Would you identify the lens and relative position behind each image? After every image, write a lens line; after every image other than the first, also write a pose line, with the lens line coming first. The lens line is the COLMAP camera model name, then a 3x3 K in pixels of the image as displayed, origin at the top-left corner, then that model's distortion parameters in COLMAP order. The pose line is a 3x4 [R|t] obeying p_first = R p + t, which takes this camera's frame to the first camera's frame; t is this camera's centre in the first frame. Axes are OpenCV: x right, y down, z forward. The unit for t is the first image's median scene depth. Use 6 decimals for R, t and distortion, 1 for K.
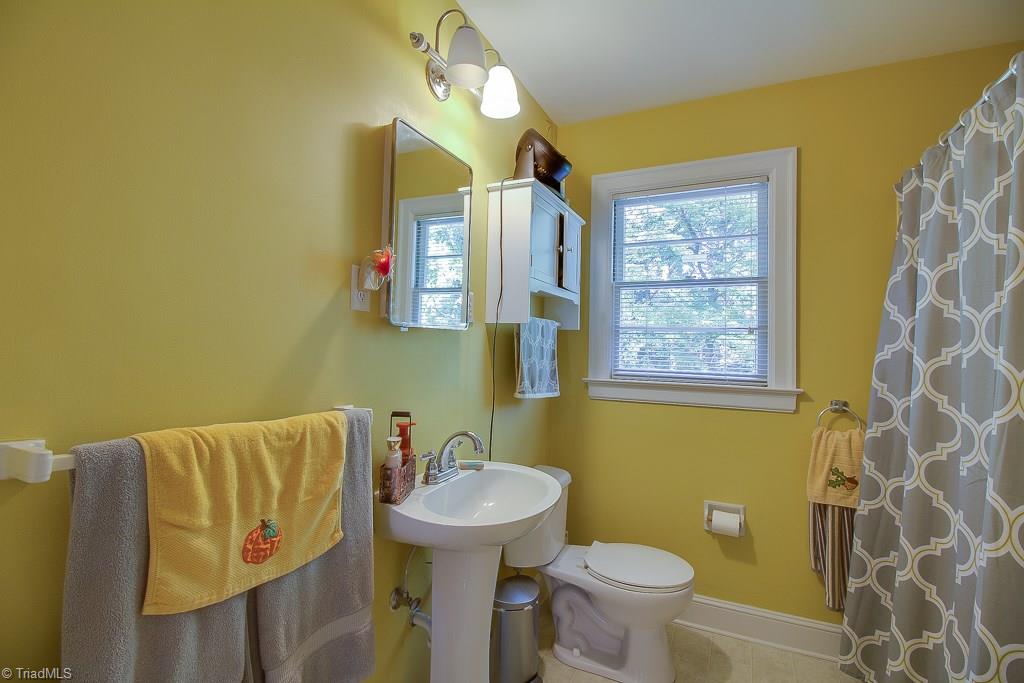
lens RADIAL K [[475.9, 0, 507.4], [0, 475.9, 334.7], [0, 0, 1]] dist [-0.000164, -0.012958]
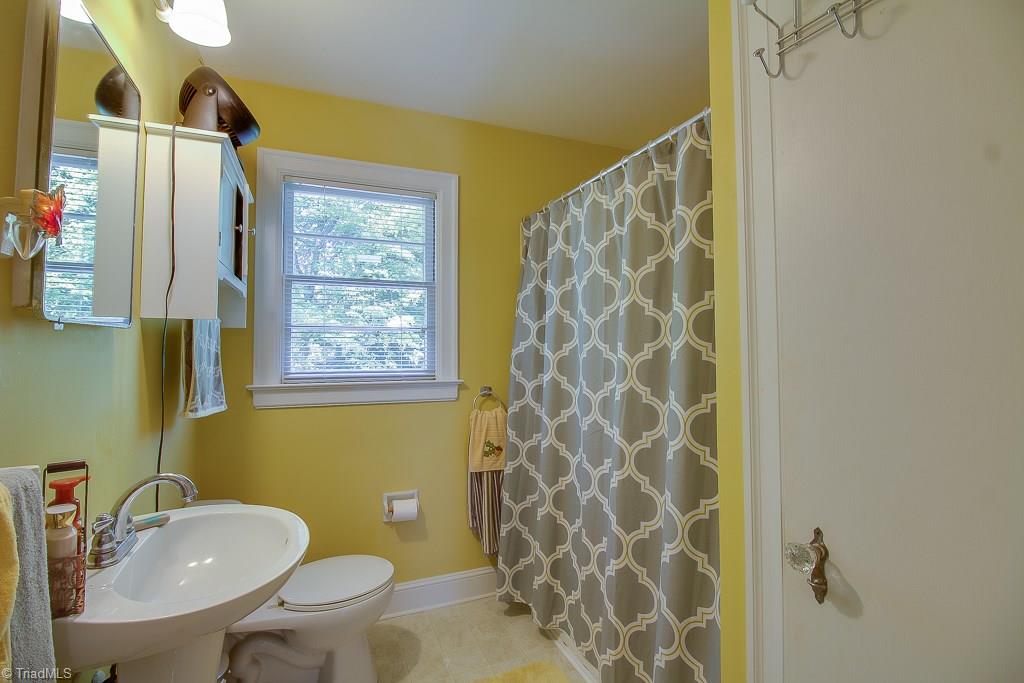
lens RADIAL K [[475.9, 0, 507.4], [0, 475.9, 334.7], [0, 0, 1]] dist [-0.000164, -0.012958]
pose [[0.663624, -0.000760, 0.748066, -0.225304], [-0.002377, 0.999992, 0.003125, -0.002897], [-0.748062, -0.003851, 0.663618, 0.138301]]
